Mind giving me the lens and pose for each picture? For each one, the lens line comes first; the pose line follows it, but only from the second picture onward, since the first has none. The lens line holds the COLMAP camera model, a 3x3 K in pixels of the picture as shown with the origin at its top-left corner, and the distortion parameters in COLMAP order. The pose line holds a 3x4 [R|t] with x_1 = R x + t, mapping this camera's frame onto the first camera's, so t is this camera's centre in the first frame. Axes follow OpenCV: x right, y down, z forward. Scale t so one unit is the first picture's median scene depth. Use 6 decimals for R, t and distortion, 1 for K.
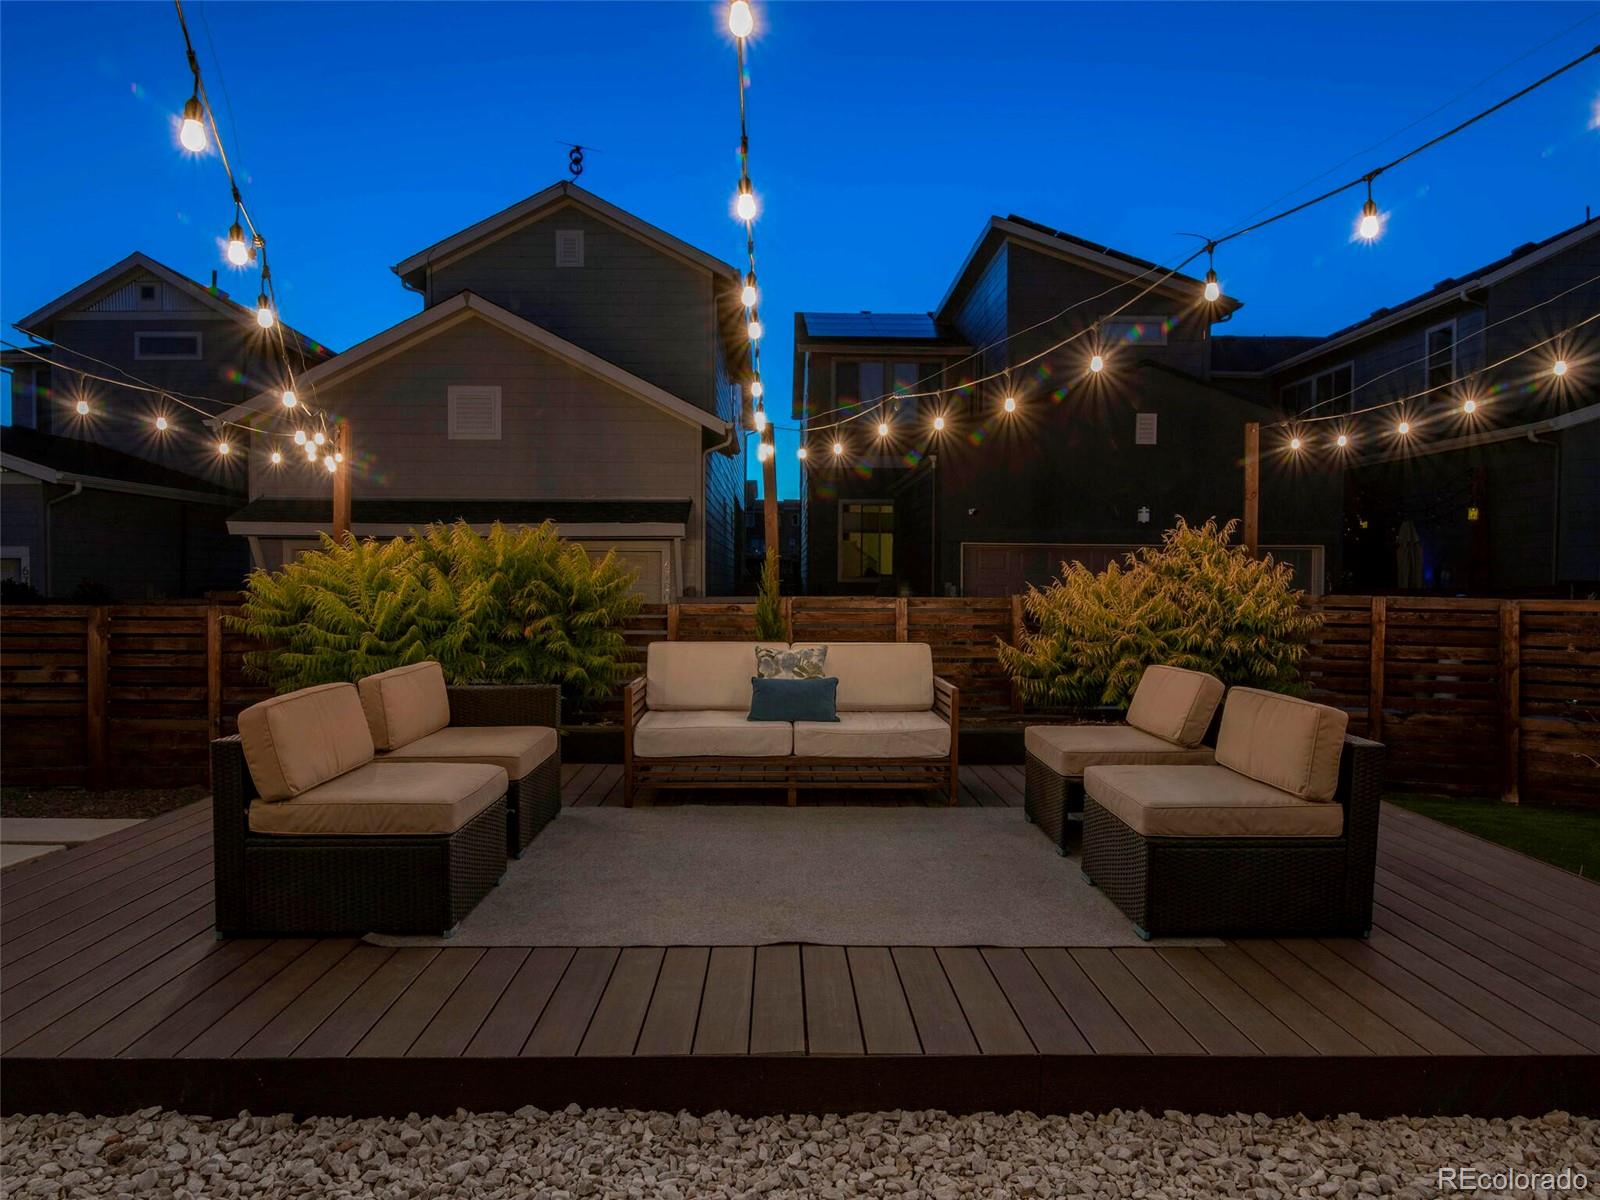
lens RADIAL K [[995.1, 0, 803.1], [0, 995.1, 612.1], [0, 0, 1]] dist [-0.001580, -0.000514]
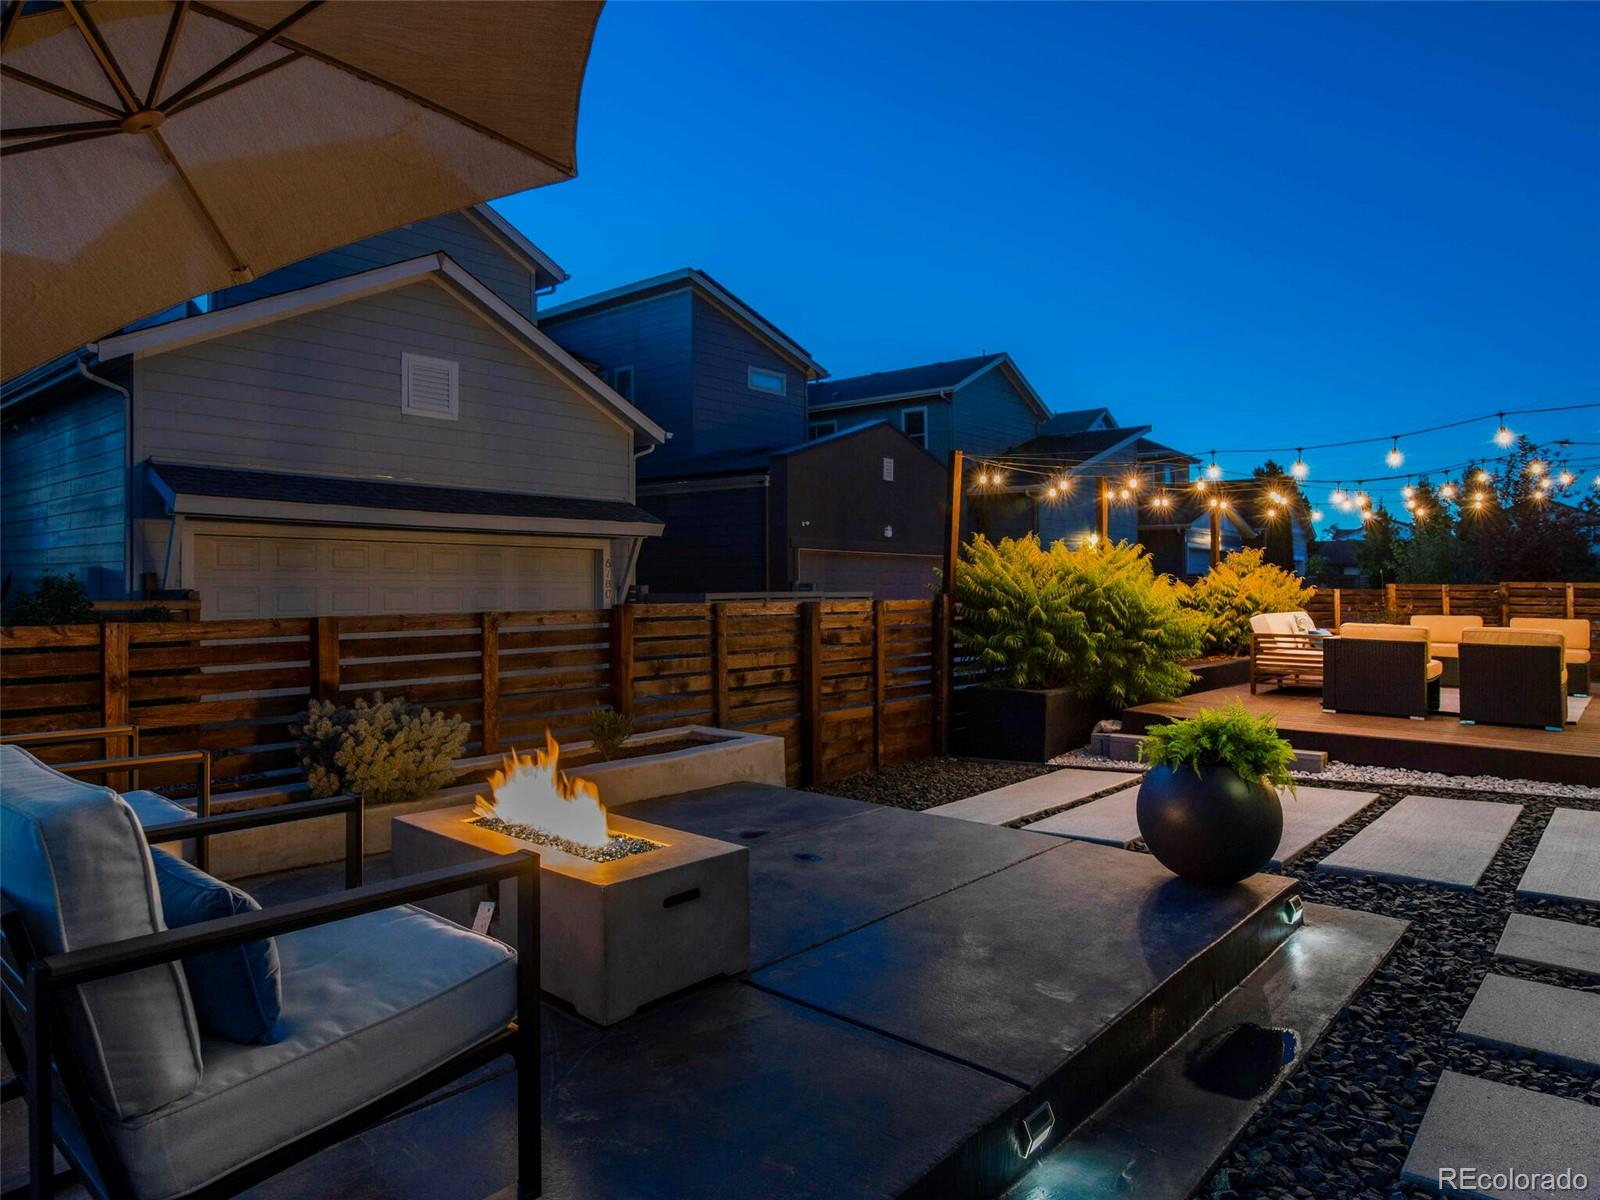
lens RADIAL K [[995.1, 0, 793.0], [0, 995.1, 591.5], [0, 0, 1]] dist [-0.001580, -0.000514]
pose [[0.668590, -0.008890, 0.743578, -2.714897], [0.025087, 0.999629, -0.010605, -0.011232], [-0.743208, 0.025744, 0.668565, 0.639092]]
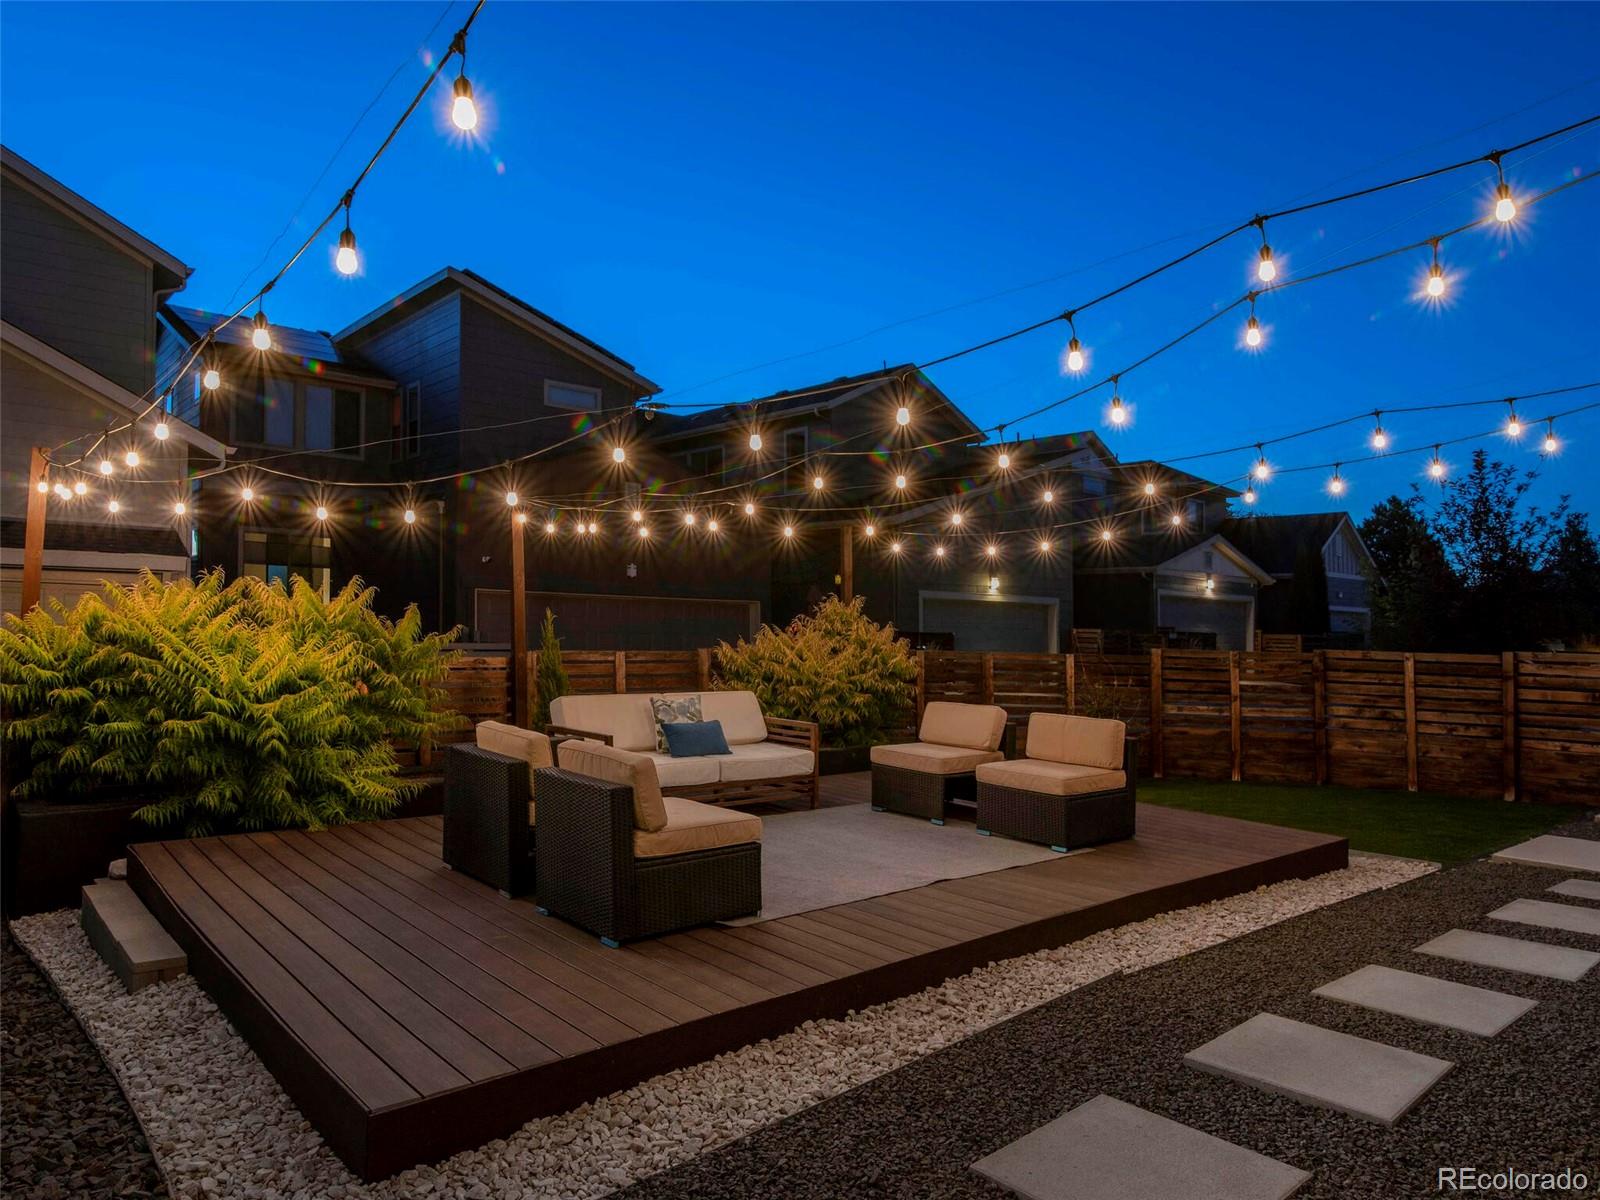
lens RADIAL K [[995.1, 0, 807.4], [0, 995.1, 603.4], [0, 0, 1]] dist [-0.001580, -0.000514]
pose [[0.783431, 0.025329, 0.620962, -0.669762], [0.001473, 0.999091, -0.042611, -0.030032], [-0.621477, 0.034297, 0.782681, -0.089382]]
